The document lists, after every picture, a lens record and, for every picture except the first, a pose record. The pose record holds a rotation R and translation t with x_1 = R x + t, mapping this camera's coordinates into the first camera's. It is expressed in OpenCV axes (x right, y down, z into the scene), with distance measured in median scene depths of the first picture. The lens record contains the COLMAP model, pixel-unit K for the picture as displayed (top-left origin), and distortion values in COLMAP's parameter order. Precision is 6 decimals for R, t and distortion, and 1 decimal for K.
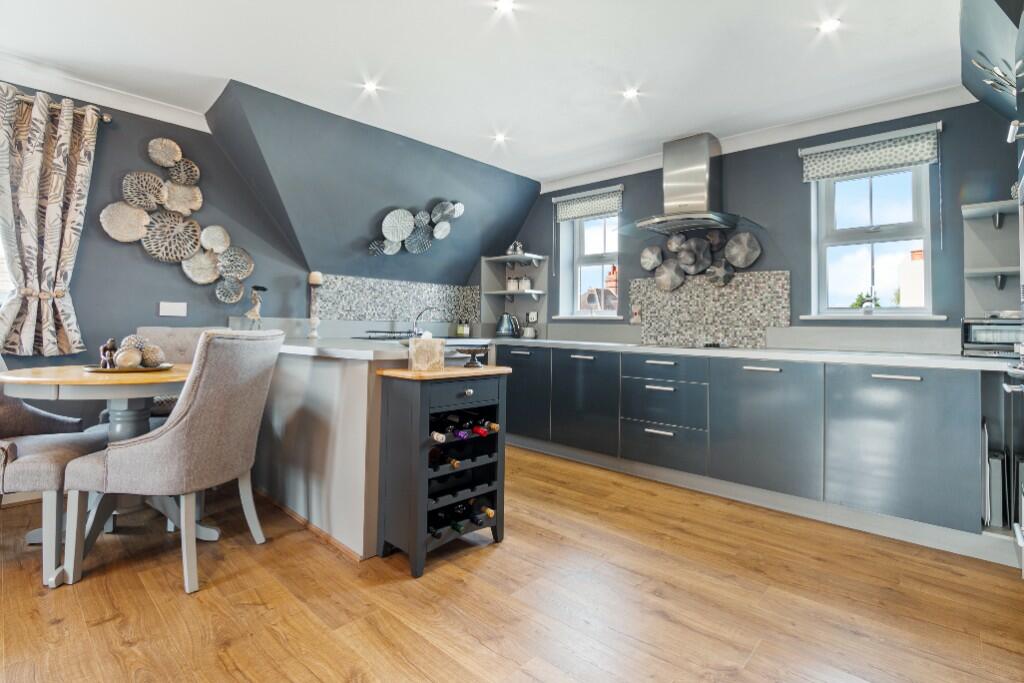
lens RADIAL K [[479.5, 0, 512.0], [0, 479.5, 341.5], [0, 0, 1]] dist [-0.004004, -0.000382]
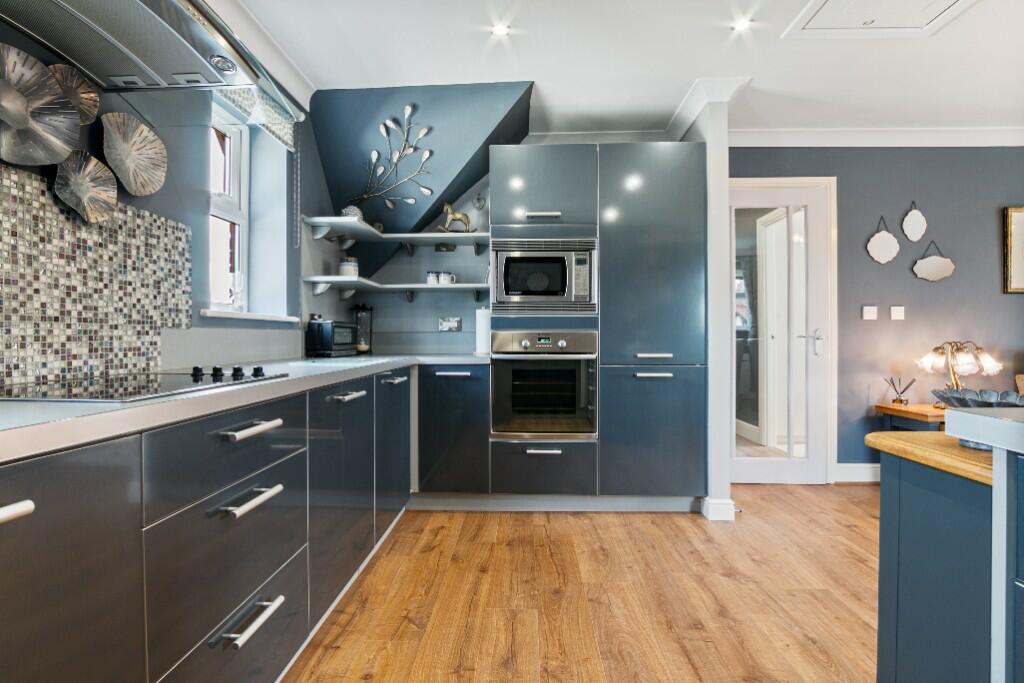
lens RADIAL K [[479.5, 0, 512.0], [0, 479.5, 341.5], [0, 0, 1]] dist [-0.004004, -0.000382]
pose [[-0.651328, -0.029739, 0.758213, -0.120625], [0.005035, 0.999040, 0.043510, -0.053558], [-0.758779, 0.032157, -0.650554, 1.517206]]
